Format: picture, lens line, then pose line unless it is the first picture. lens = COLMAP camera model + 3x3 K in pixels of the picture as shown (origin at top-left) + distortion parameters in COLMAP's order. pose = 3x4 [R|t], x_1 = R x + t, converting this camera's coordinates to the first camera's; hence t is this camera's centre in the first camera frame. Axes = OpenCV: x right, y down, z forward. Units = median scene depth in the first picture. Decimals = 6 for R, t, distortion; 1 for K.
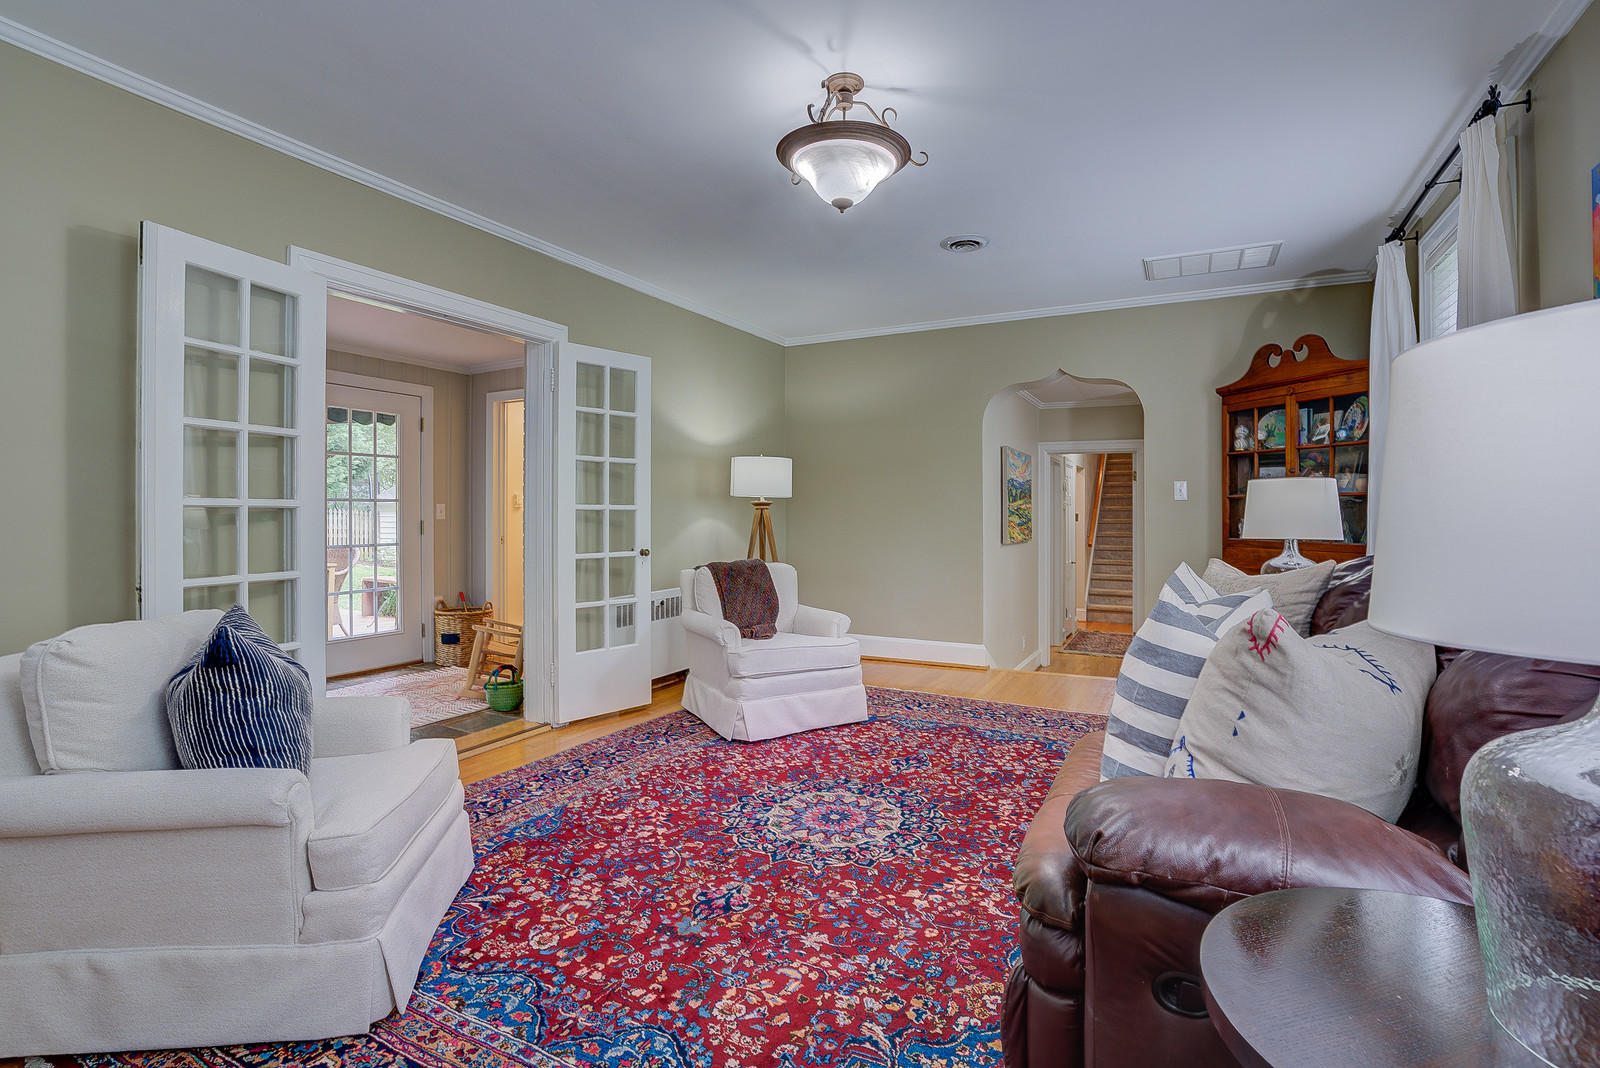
lens RADIAL K [[763.2, 0, 804.1], [0, 763.2, 524.3], [0, 0, 1]] dist [-0.059078, 0.017996]
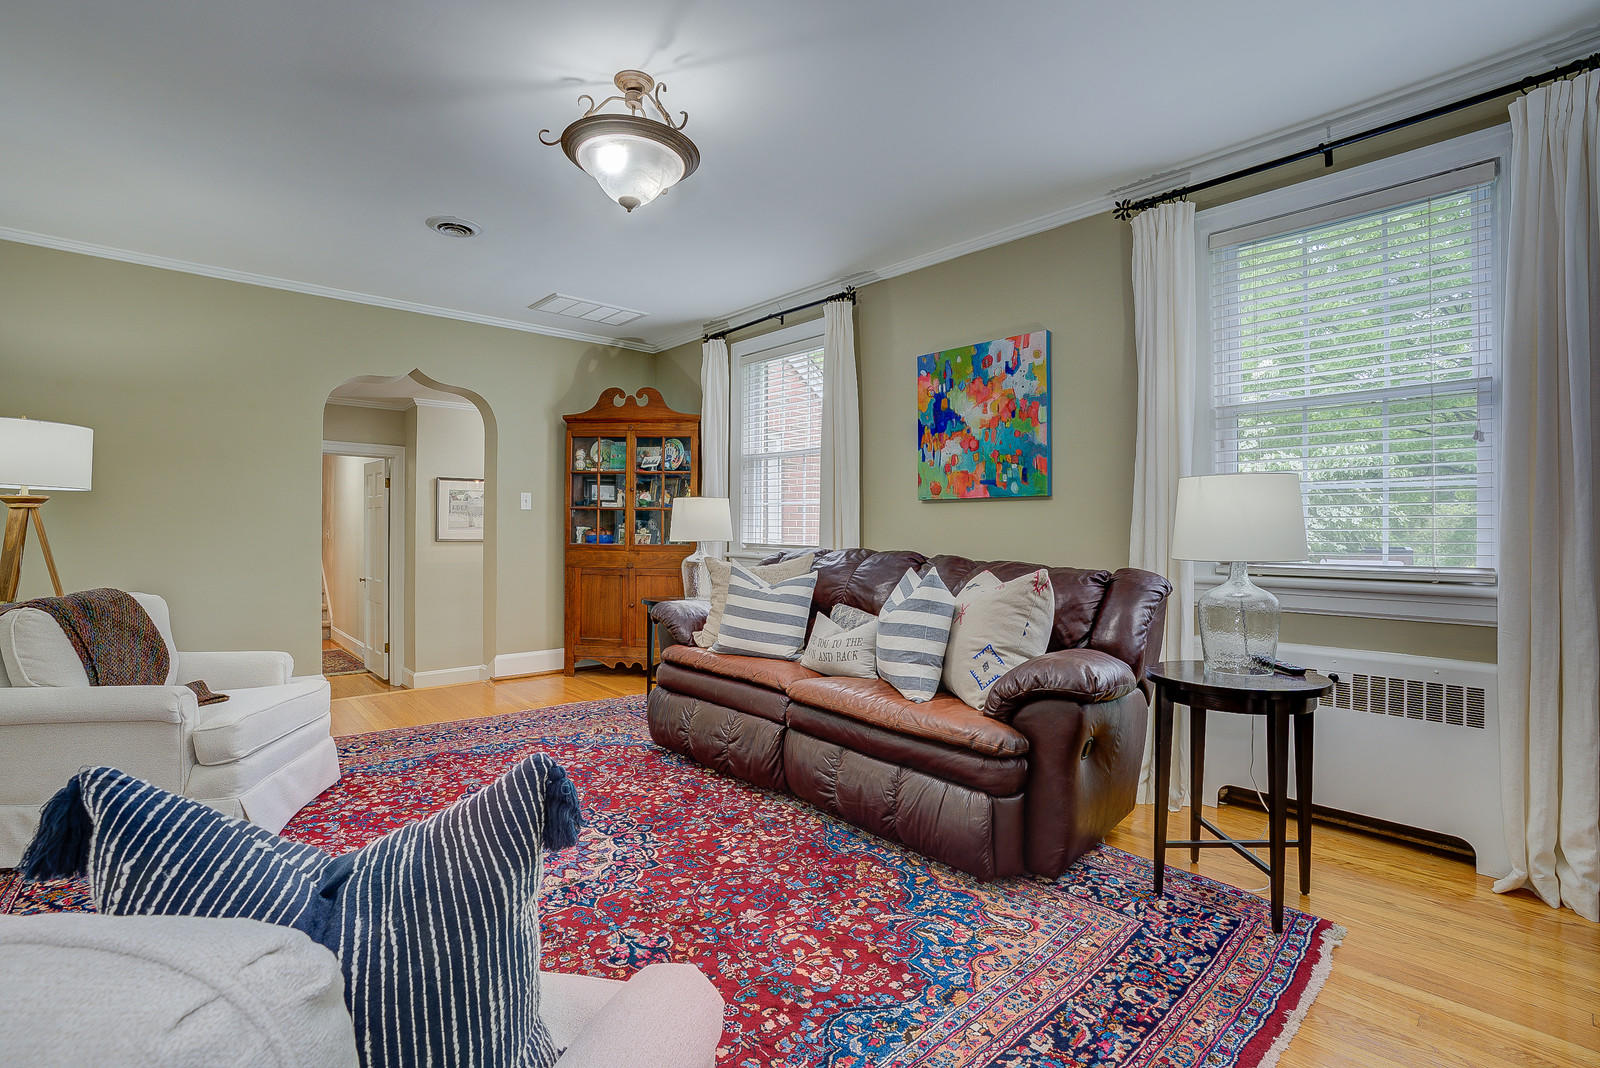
lens RADIAL K [[763.2, 0, 801.2], [0, 763.2, 530.6], [0, 0, 1]] dist [-0.059078, 0.017996]
pose [[0.325921, -0.002136, 0.945395, -0.684400], [0.003682, 0.999993, 0.000990, -0.000696], [-0.945390, 0.003158, 0.325926, 0.403278]]
